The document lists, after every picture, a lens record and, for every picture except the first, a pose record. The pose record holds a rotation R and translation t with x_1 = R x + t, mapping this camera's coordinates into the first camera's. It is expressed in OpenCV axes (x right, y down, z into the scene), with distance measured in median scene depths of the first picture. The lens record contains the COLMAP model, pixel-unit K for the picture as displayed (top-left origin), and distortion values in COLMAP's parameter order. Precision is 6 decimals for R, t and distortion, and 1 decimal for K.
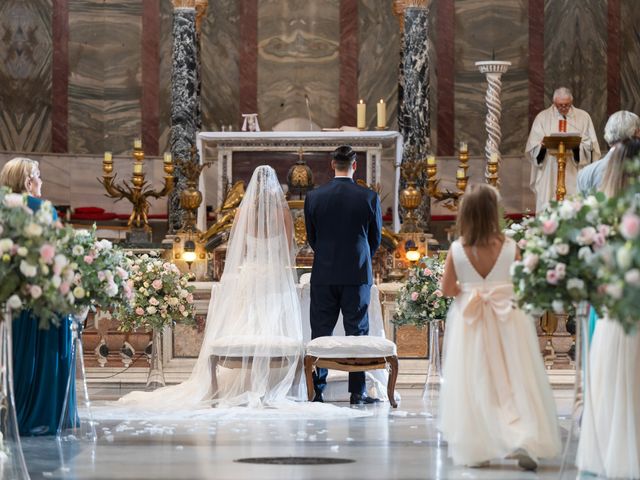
lens RADIAL K [[3011.2, 0, 320.0], [0, 3011.2, 240.0], [0, 0, 1]] dist [-0.081471, 1.924774]
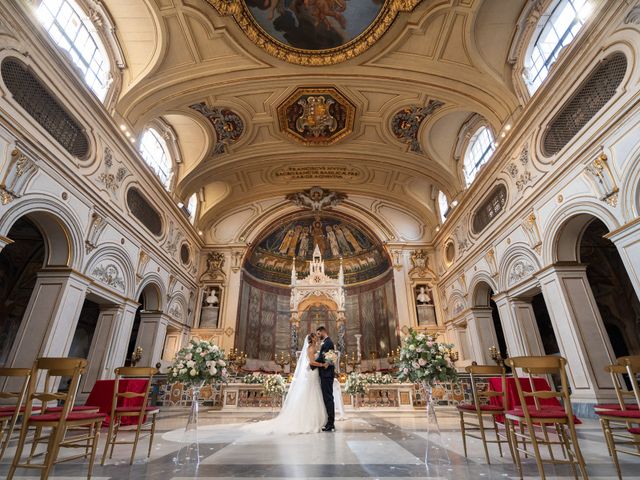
lens RADIAL K [[334.4, 0, 315.8], [0, 334.4, 243.7], [0, 0, 1]] dist [0.001659, 0.001824]
pose [[0.999808, -0.013034, -0.014657, -0.000099], [0.006270, 0.920432, -0.390853, 0.015665], [0.018585, 0.390686, 0.920336, 0.480082]]
